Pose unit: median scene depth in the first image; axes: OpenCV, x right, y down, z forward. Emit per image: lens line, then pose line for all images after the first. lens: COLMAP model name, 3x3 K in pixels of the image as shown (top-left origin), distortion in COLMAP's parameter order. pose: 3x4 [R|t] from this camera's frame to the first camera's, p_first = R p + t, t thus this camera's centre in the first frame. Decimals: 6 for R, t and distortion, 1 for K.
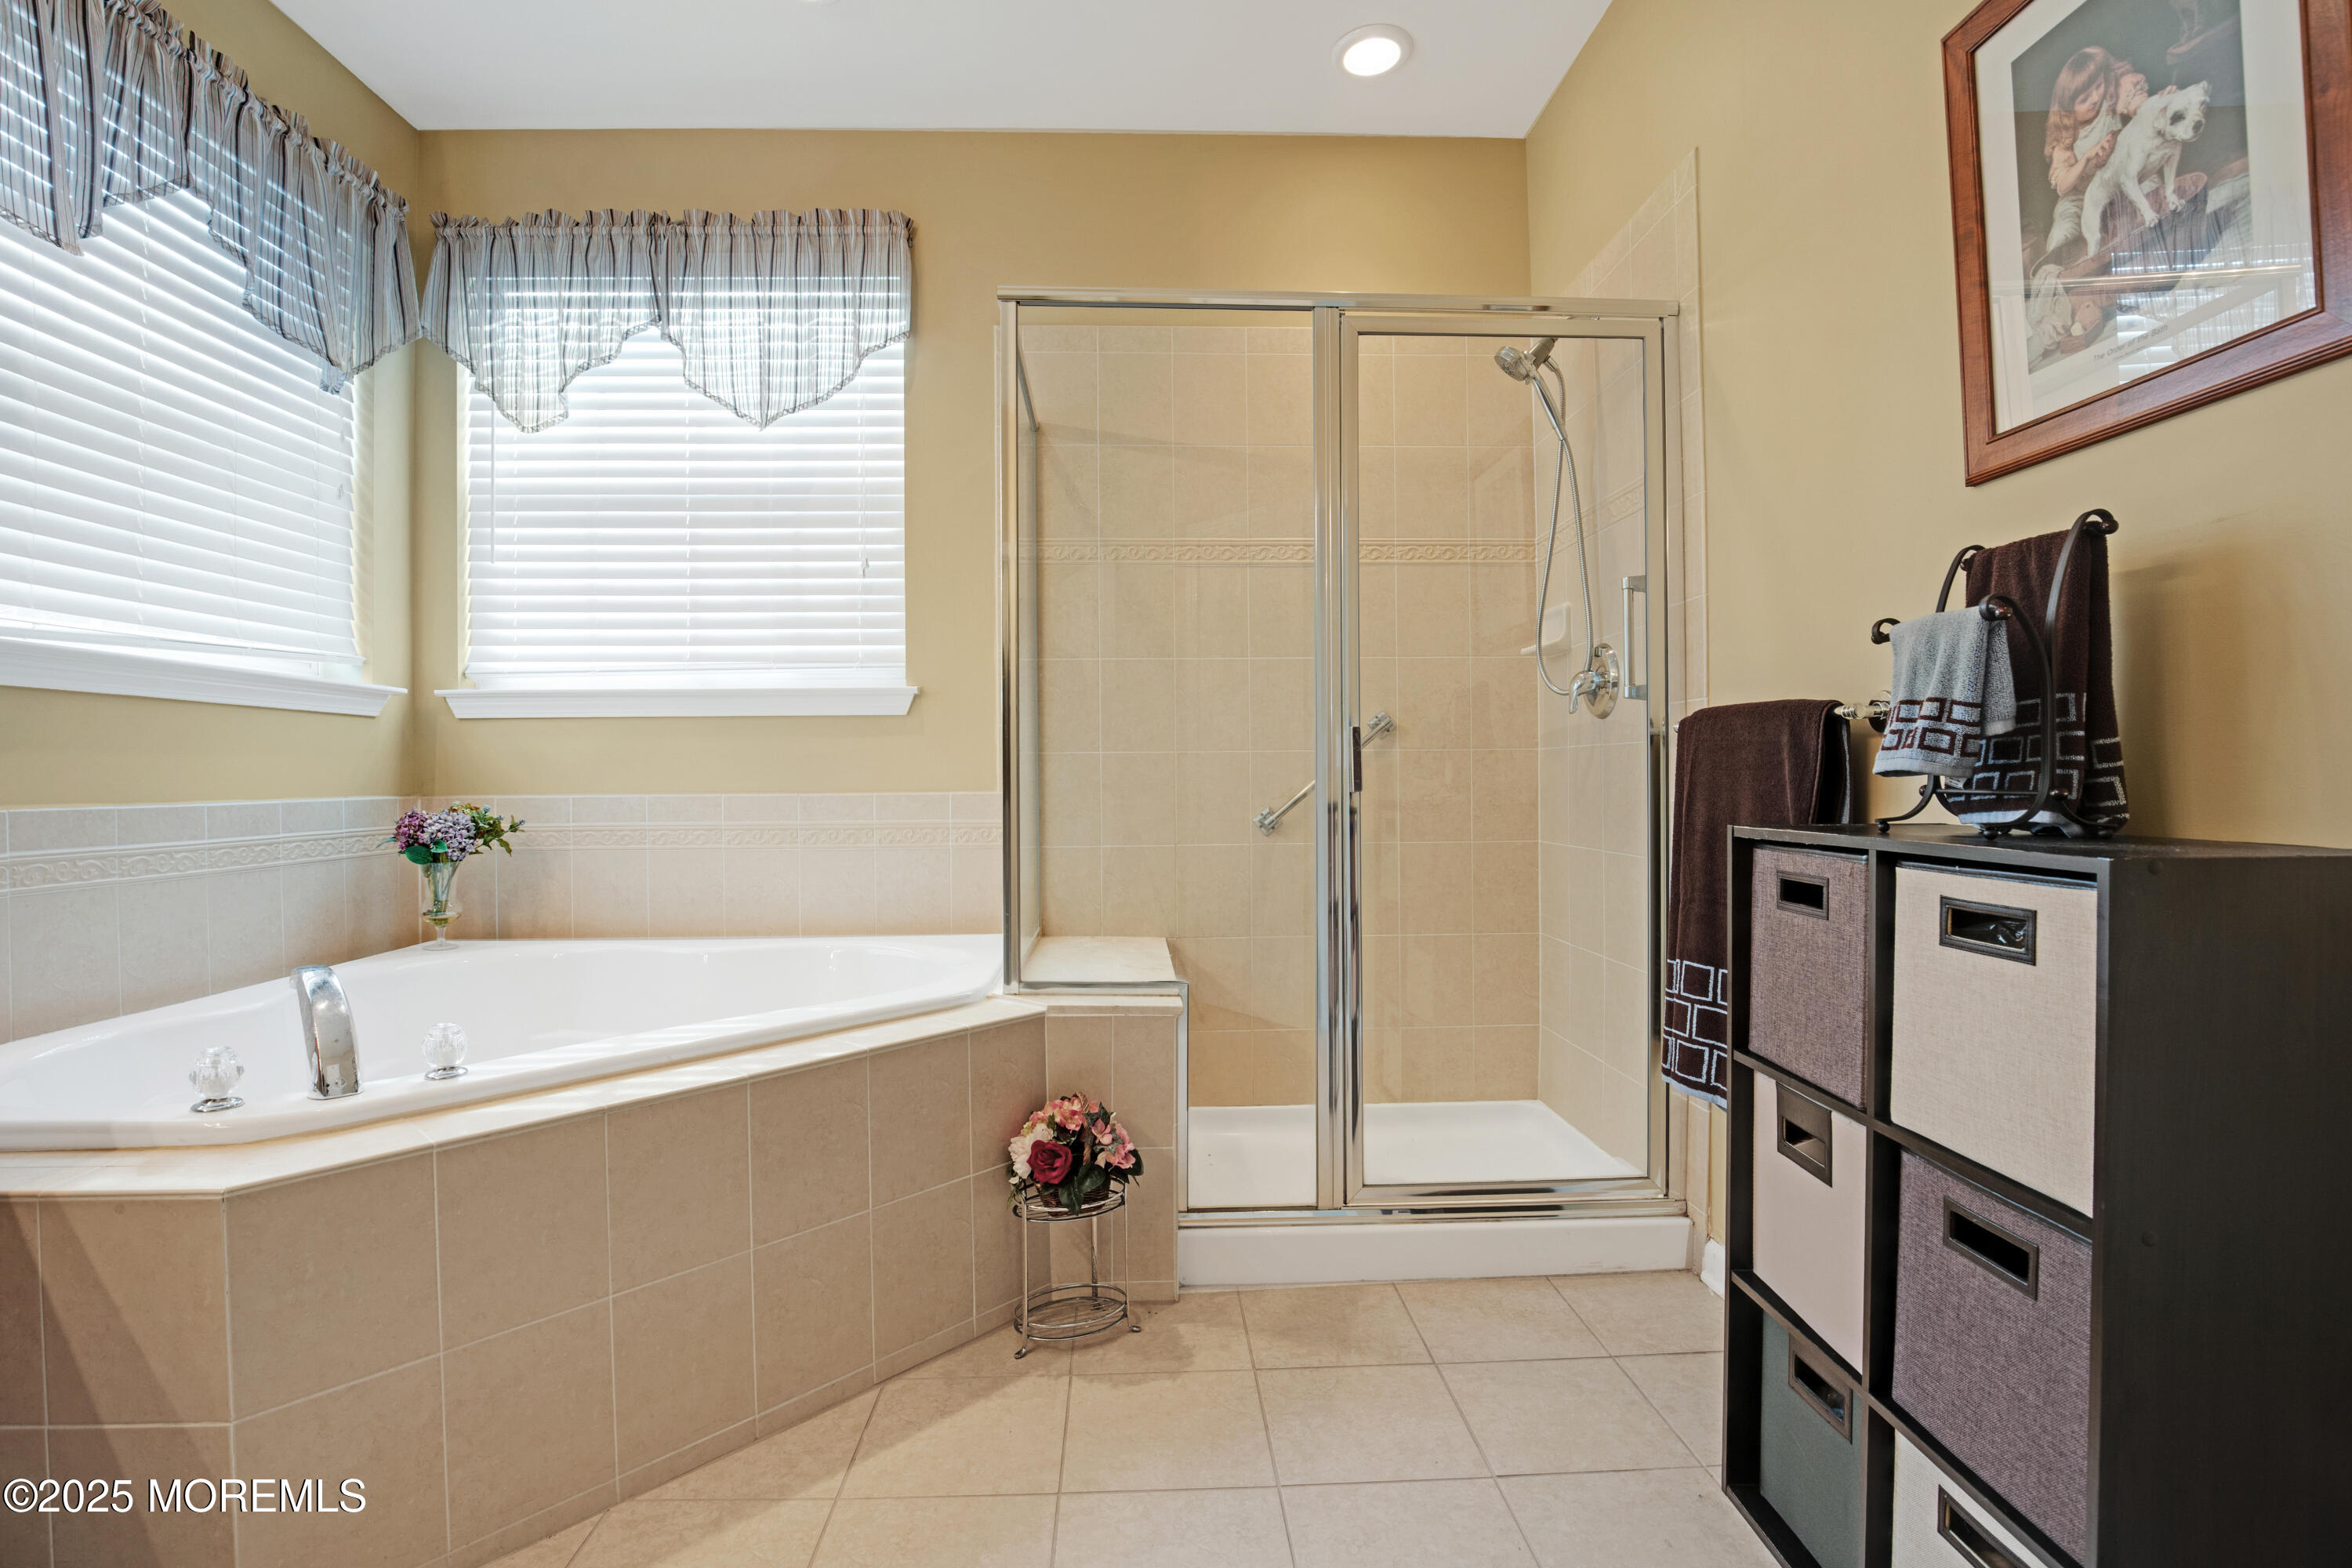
lens RADIAL K [[1143.5, 0, 1175.6], [0, 1143.5, 780.2], [0, 0, 1]] dist [-0.026522, 0.000973]
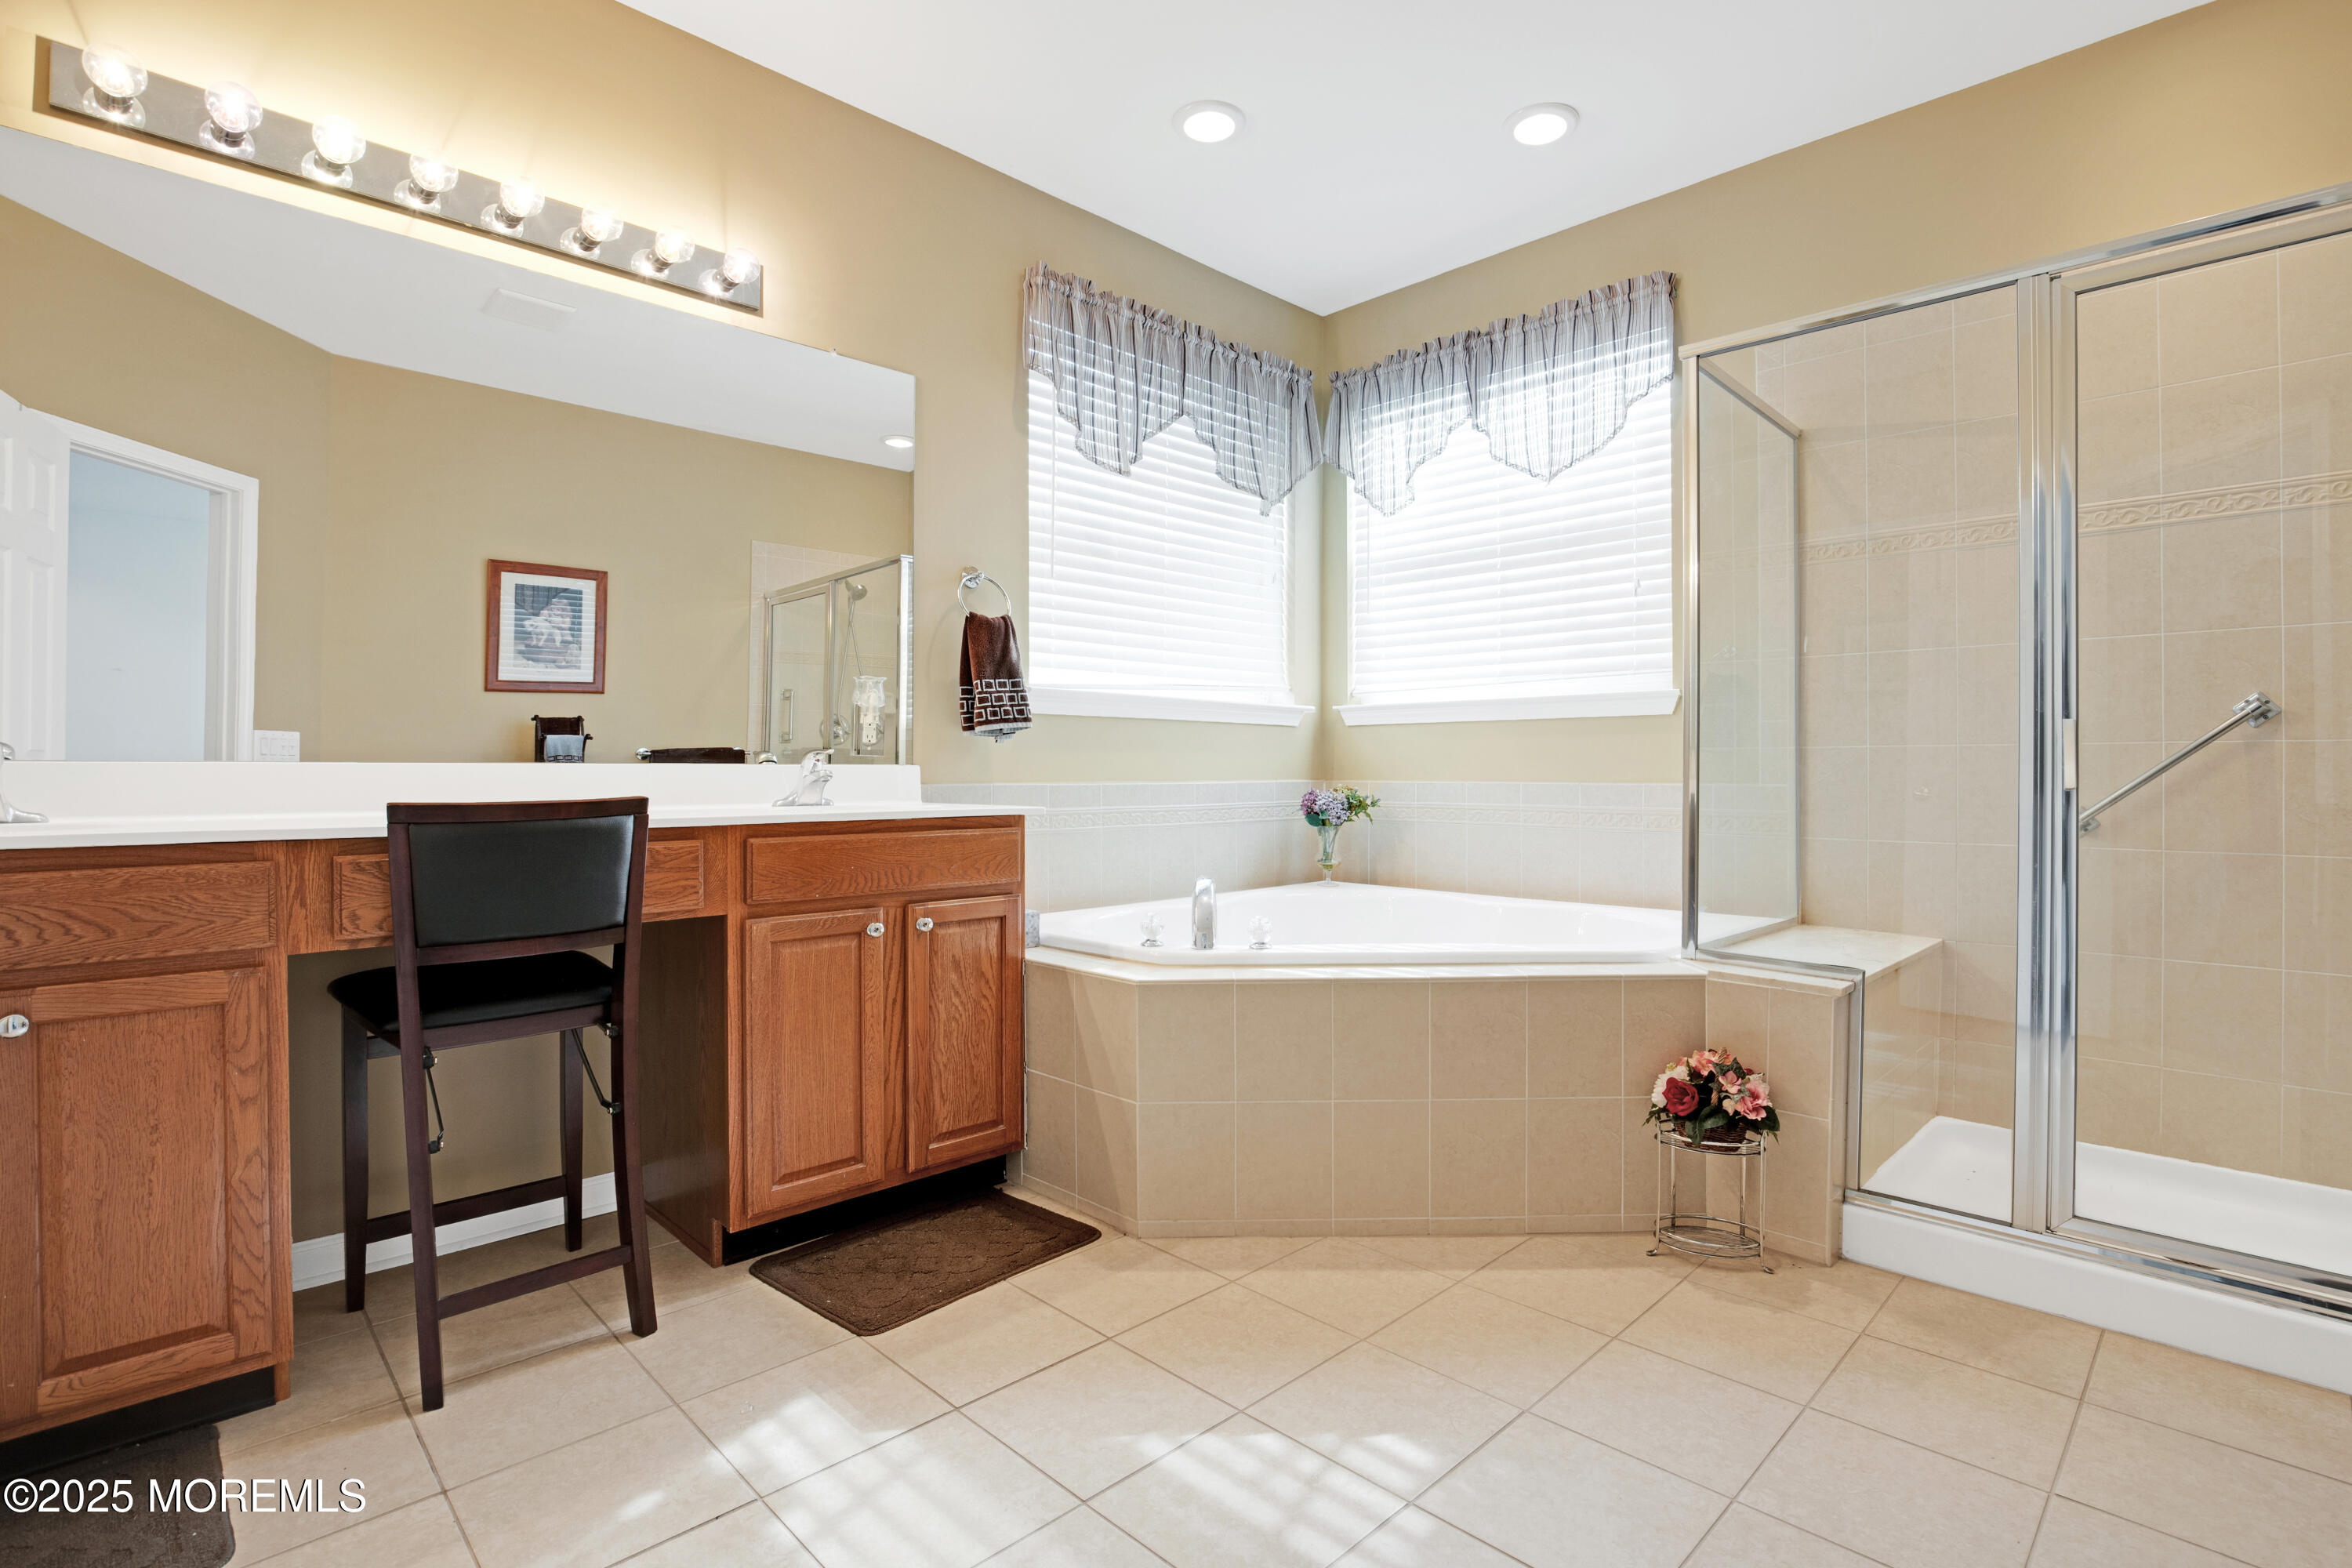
lens RADIAL K [[1098.6, 0, 1173.8], [0, 1098.6, 781.5], [0, 0, 1]] dist [-0.035012, 0.007747]
pose [[0.680604, 0.014720, -0.732504, 0.241159], [-0.010106, 0.999892, 0.010704, 0.002433], [0.732582, 0.000117, 0.680679, -0.098632]]
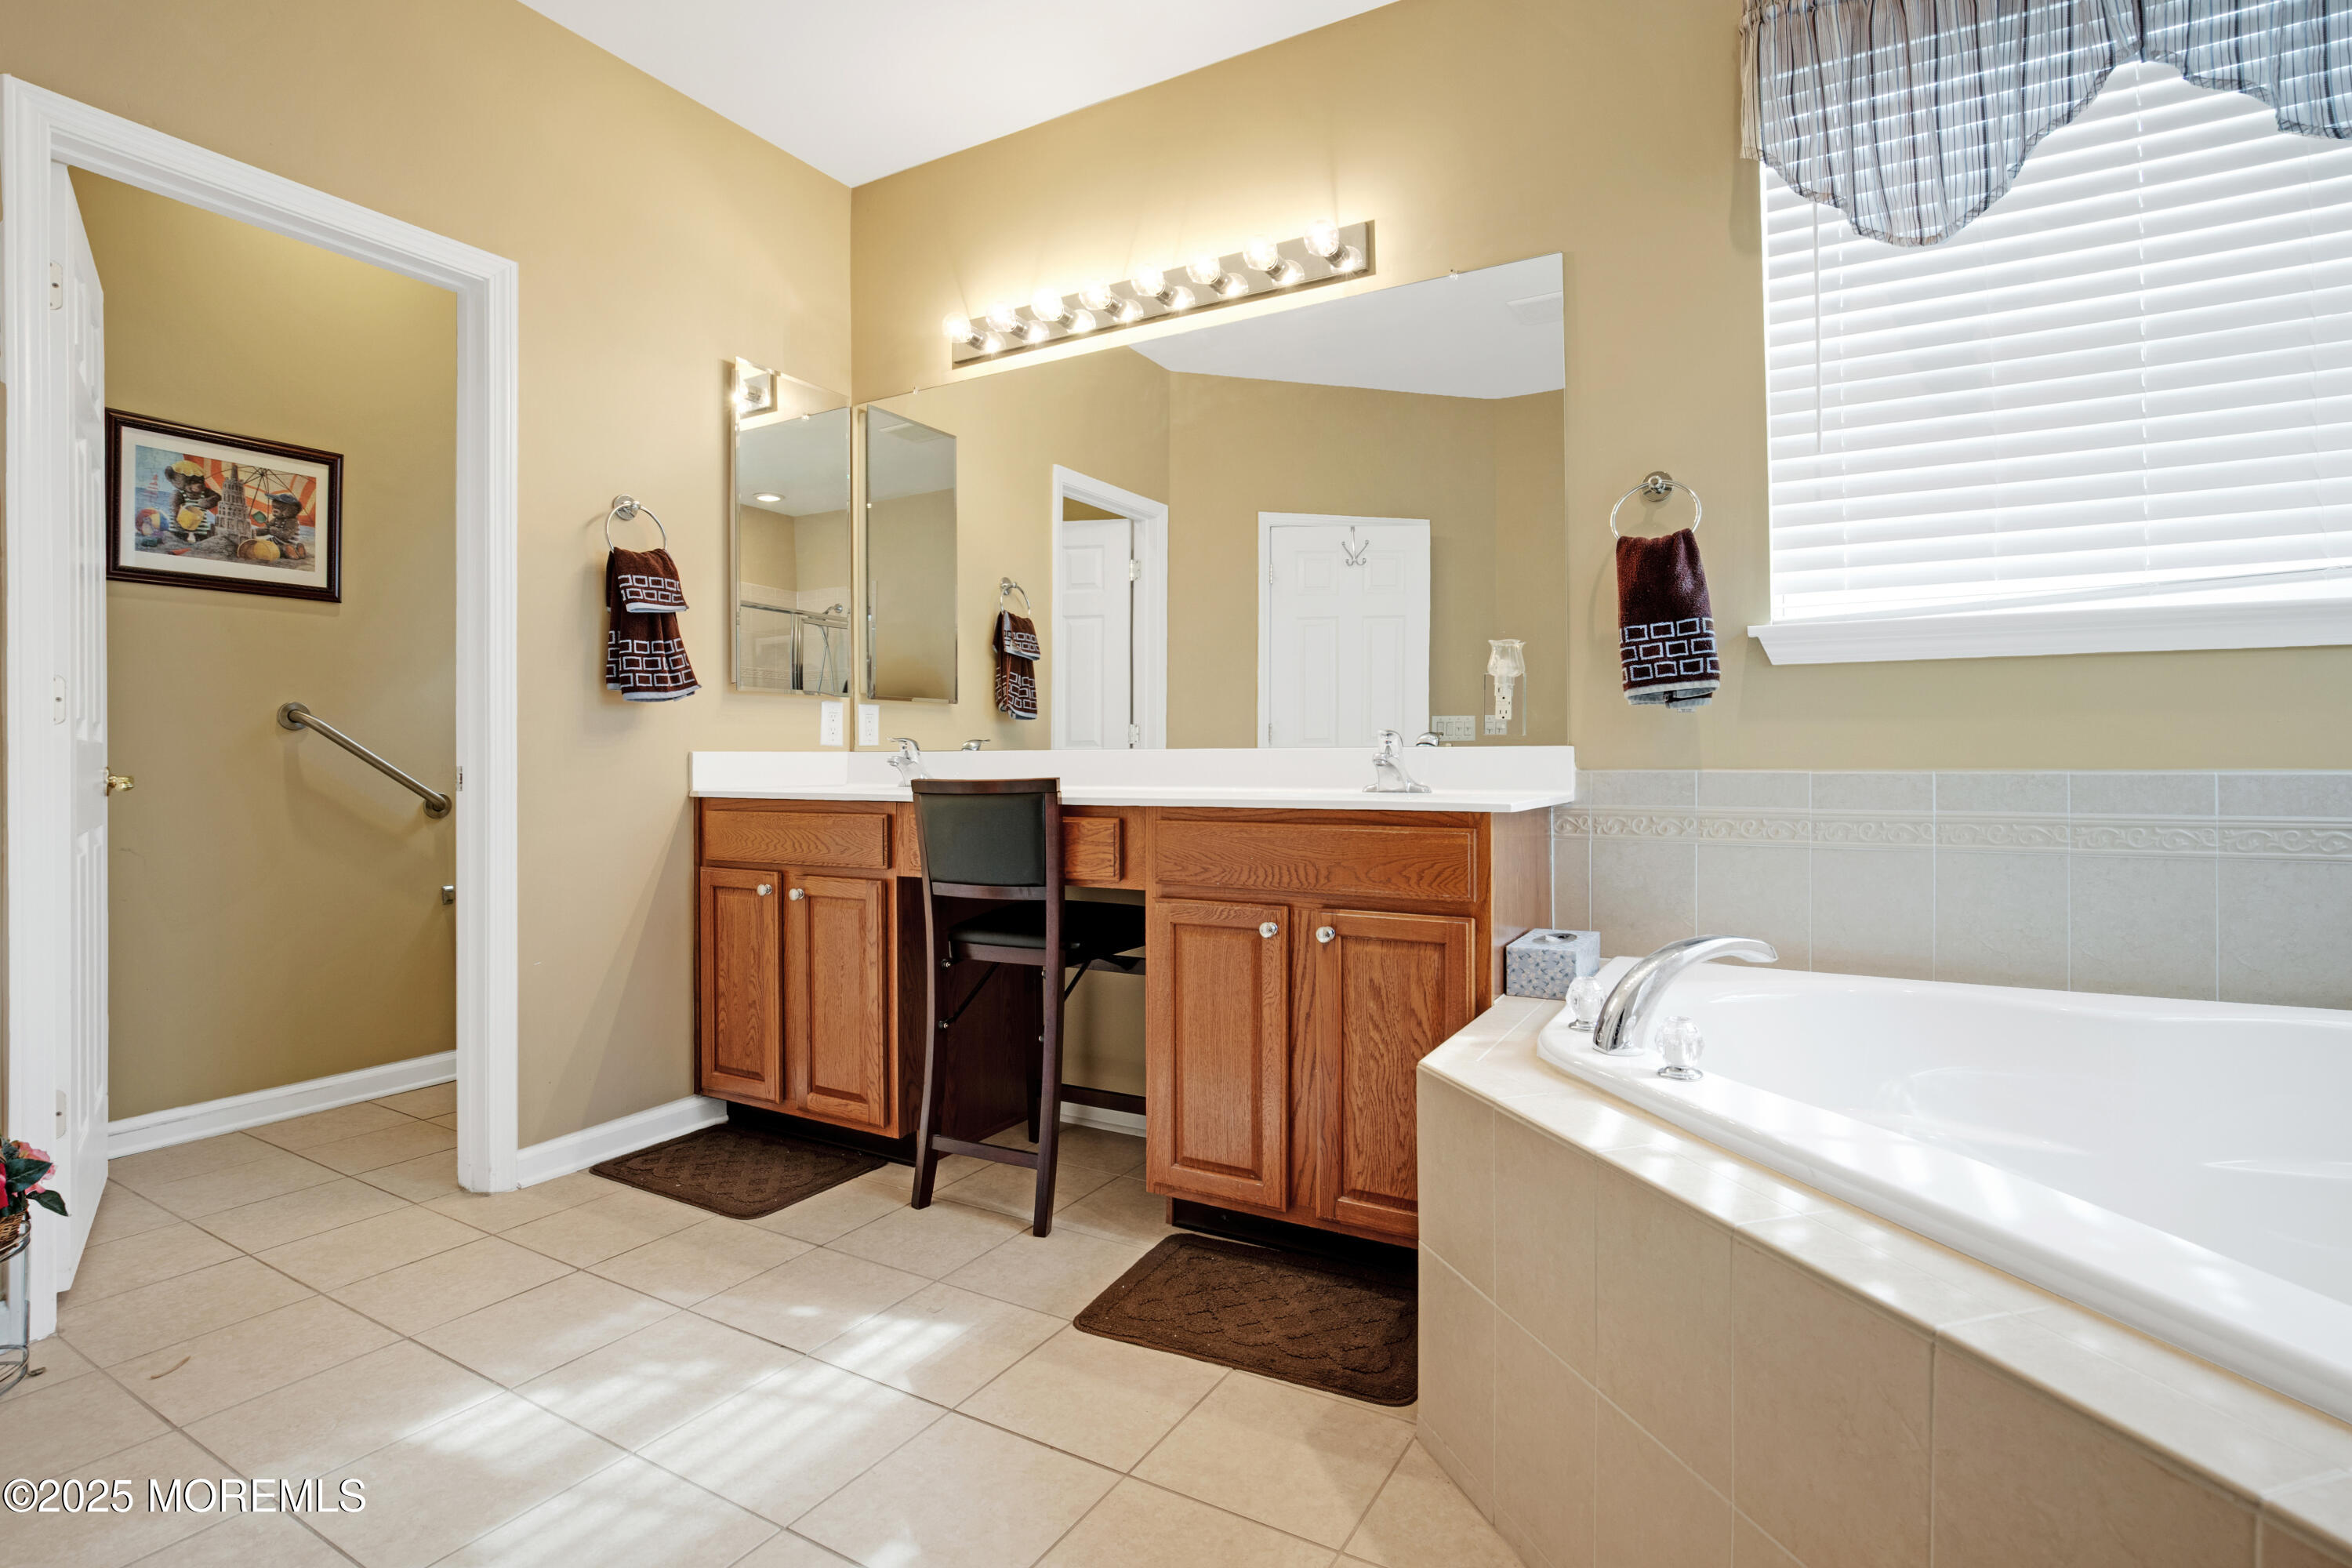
lens RADIAL K [[1110.9, 0, 1198.6], [0, 1110.9, 776.7], [0, 0, 1]] dist [-0.033312, 0.000467]
pose [[-0.508033, 0.020601, -0.861091, 0.160395], [0.003804, 0.999758, 0.021675, 0.004319], [0.861329, 0.007736, -0.507988, 0.626060]]
